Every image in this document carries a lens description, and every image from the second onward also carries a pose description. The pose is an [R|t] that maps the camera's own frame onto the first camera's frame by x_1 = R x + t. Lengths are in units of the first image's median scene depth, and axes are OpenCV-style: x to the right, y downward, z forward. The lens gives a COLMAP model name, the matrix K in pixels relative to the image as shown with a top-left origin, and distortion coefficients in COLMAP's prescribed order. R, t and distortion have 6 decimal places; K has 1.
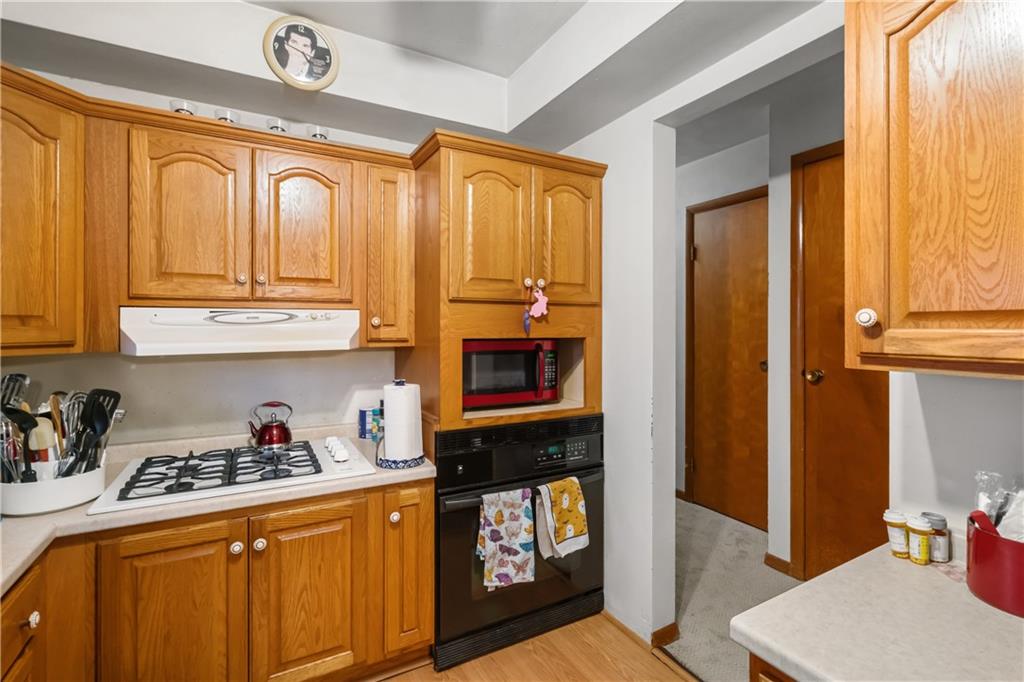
lens RADIAL K [[471.4, 0, 511.4], [0, 471.4, 333.0], [0, 0, 1]] dist [-0.010846, 0.002112]
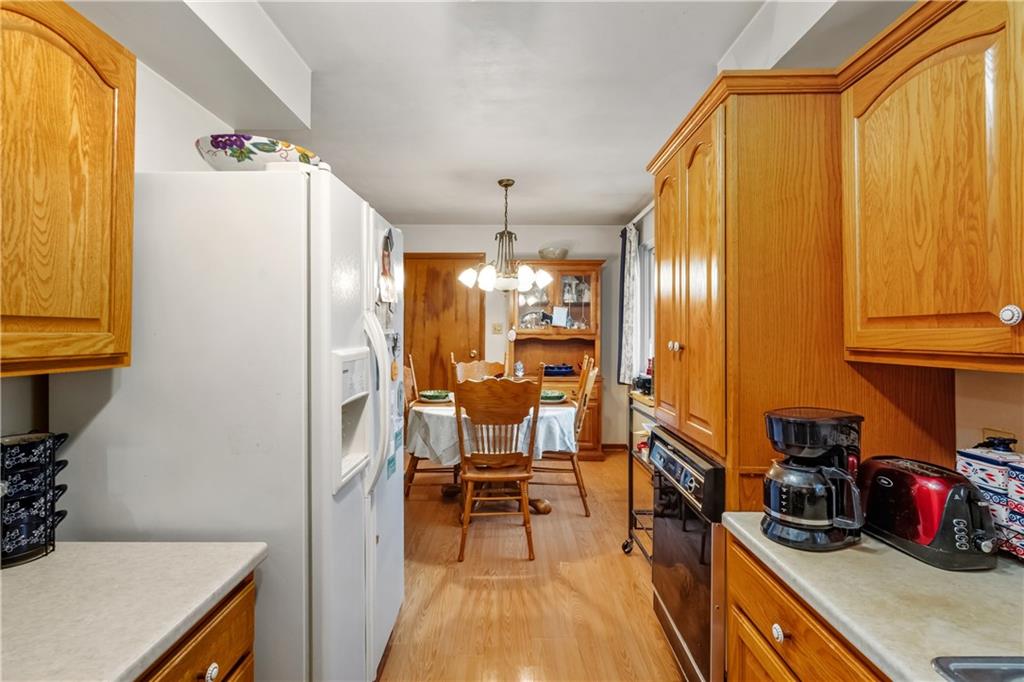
lens RADIAL K [[471.4, 0, 510.9], [0, 471.4, 334.5], [0, 0, 1]] dist [-0.010846, 0.002112]
pose [[-0.872252, -0.007660, 0.488996, -0.569983], [-0.002224, 0.999929, 0.011698, -0.019081], [-0.489051, 0.009116, -0.872207, 1.404994]]
